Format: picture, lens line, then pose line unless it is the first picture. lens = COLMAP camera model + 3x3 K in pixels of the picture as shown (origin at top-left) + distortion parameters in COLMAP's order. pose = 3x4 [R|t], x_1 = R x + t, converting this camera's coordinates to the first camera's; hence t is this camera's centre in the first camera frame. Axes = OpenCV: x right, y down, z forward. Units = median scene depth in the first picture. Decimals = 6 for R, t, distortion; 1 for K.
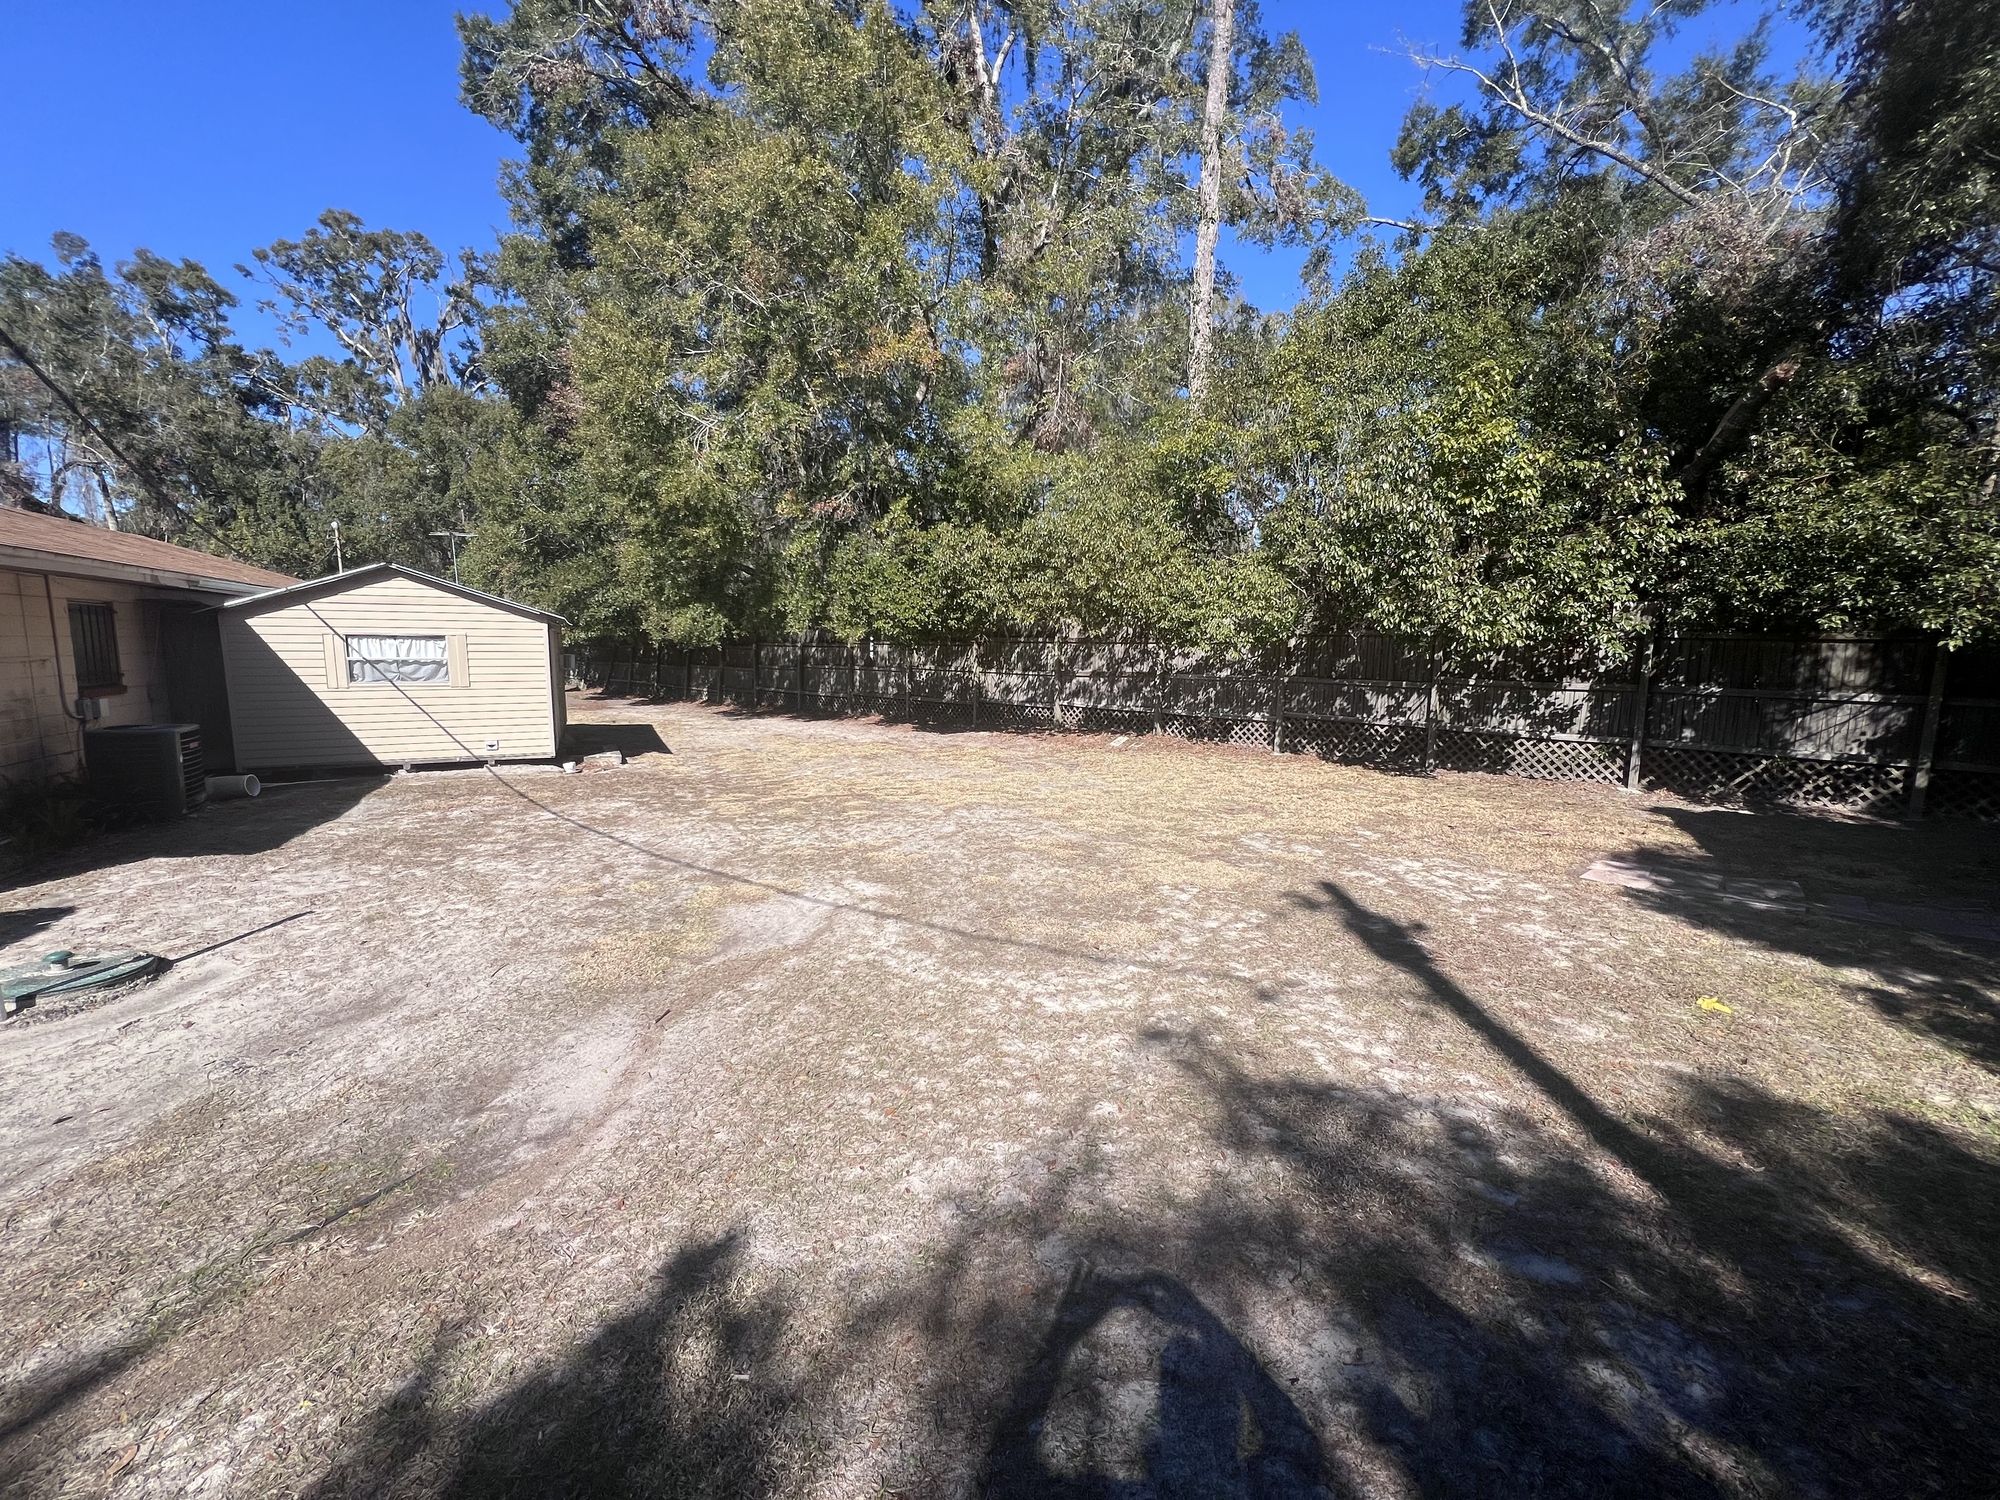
lens RADIAL K [[806.1, 0, 998.0], [0, 806.1, 752.4], [0, 0, 1]] dist [-0.004066, -0.000765]
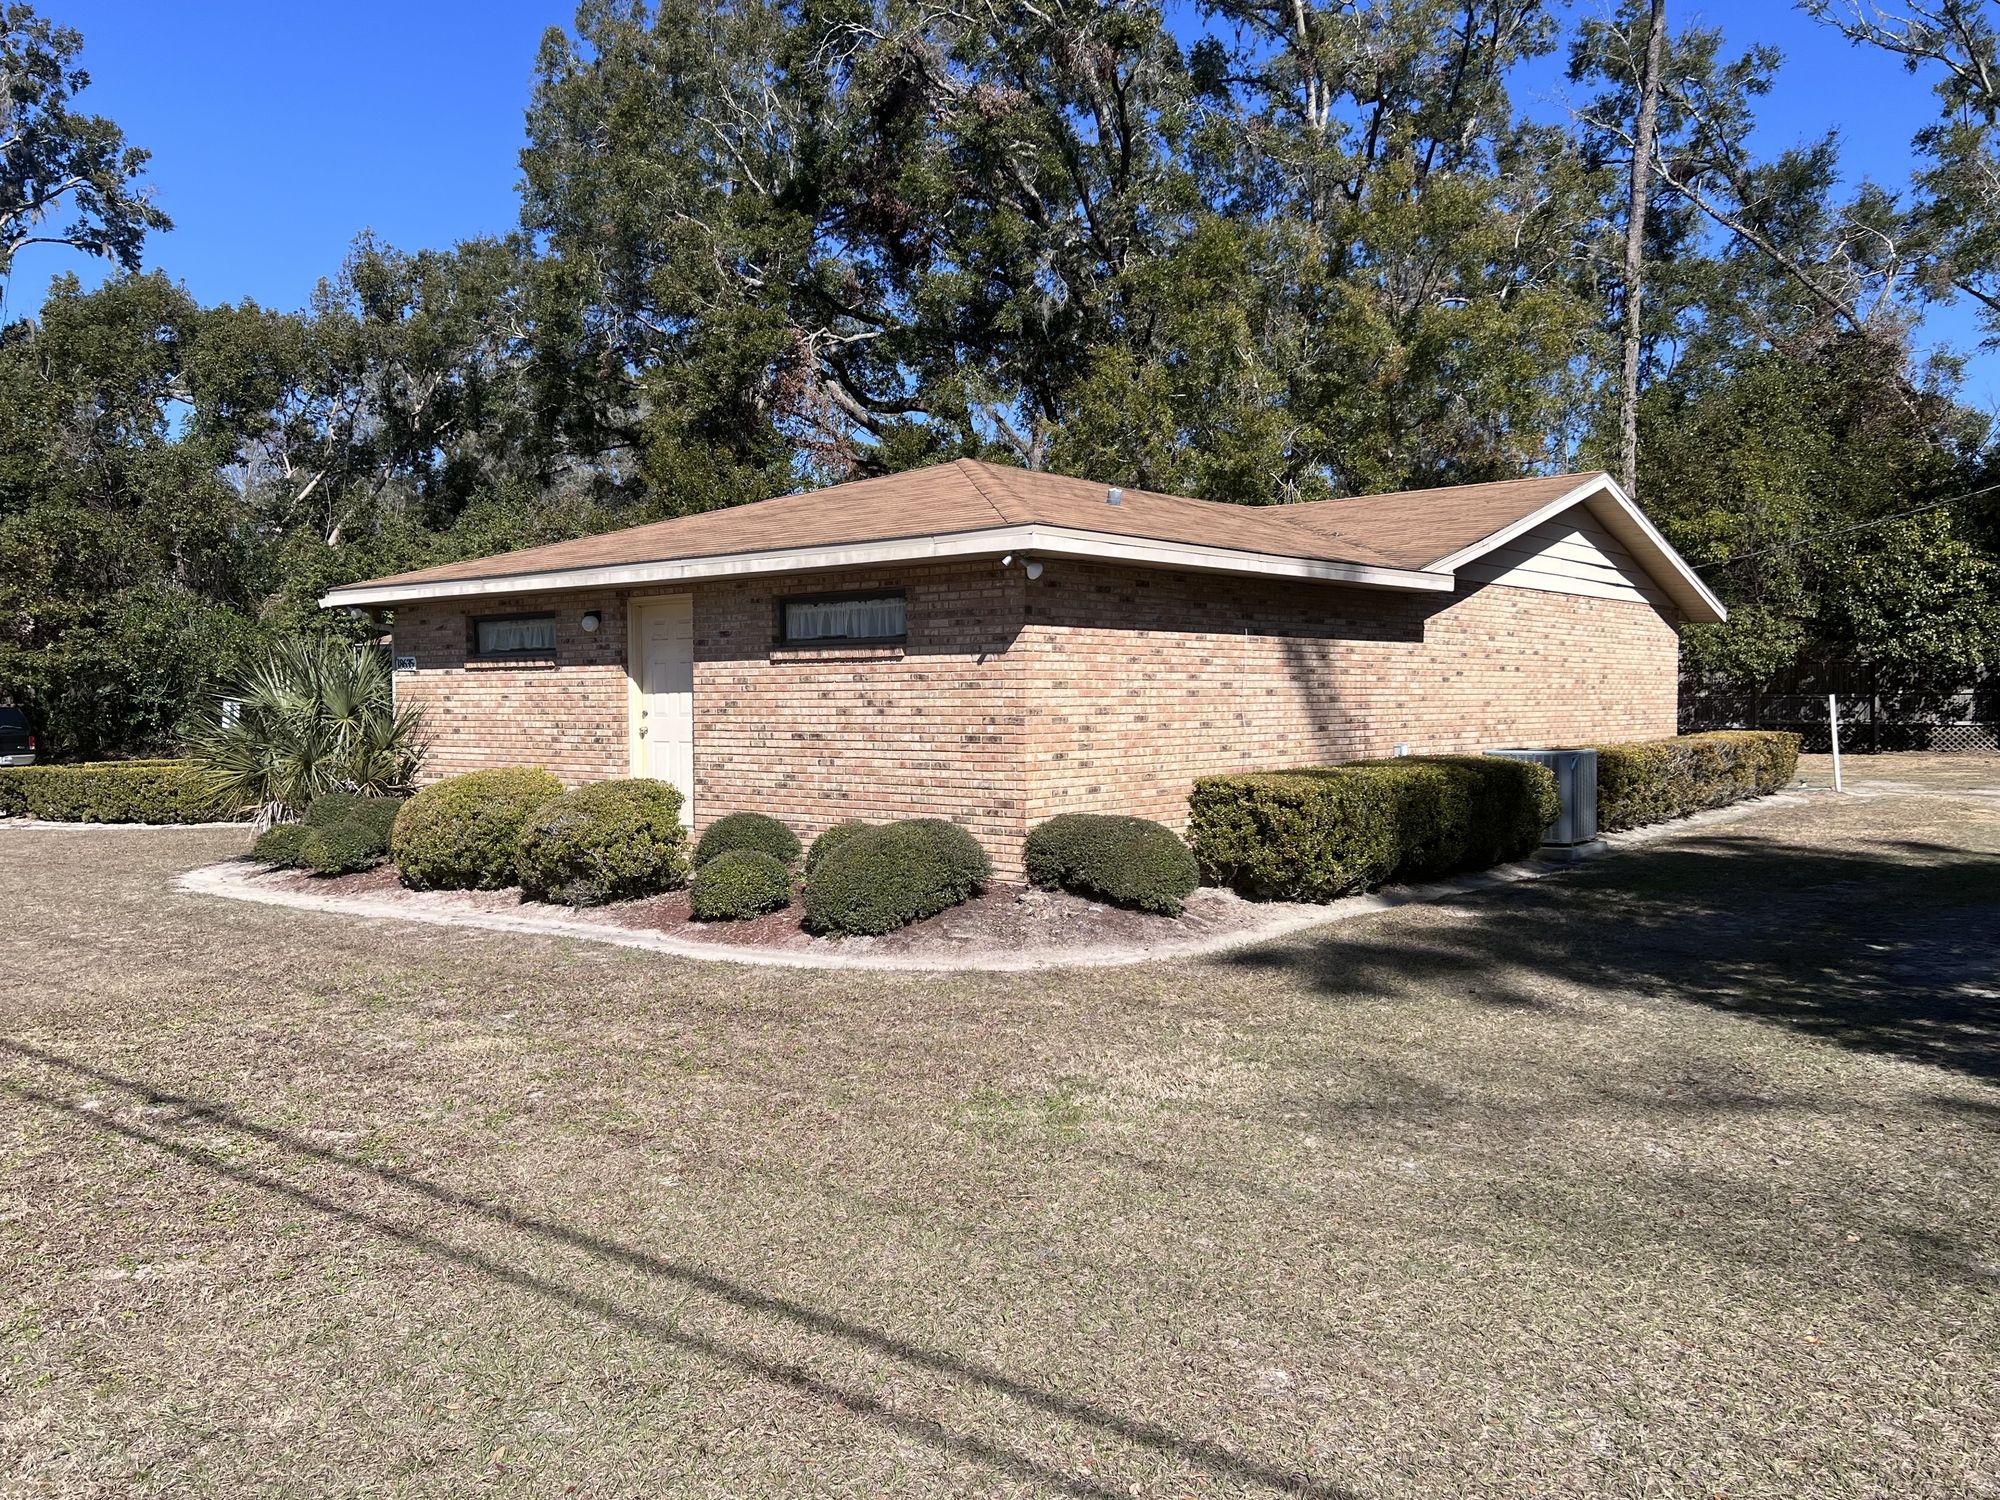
lens RADIAL K [[1569.2, 0, 1000.0], [0, 1569.2, 750.3], [0, 0, 1]] dist [-0.001517, -0.000438]
pose [[0.918806, -0.034257, 0.393221, -0.663042], [0.072977, 0.993795, -0.083942, 0.045477], [-0.387906, 0.105823, 0.915604, -0.320302]]
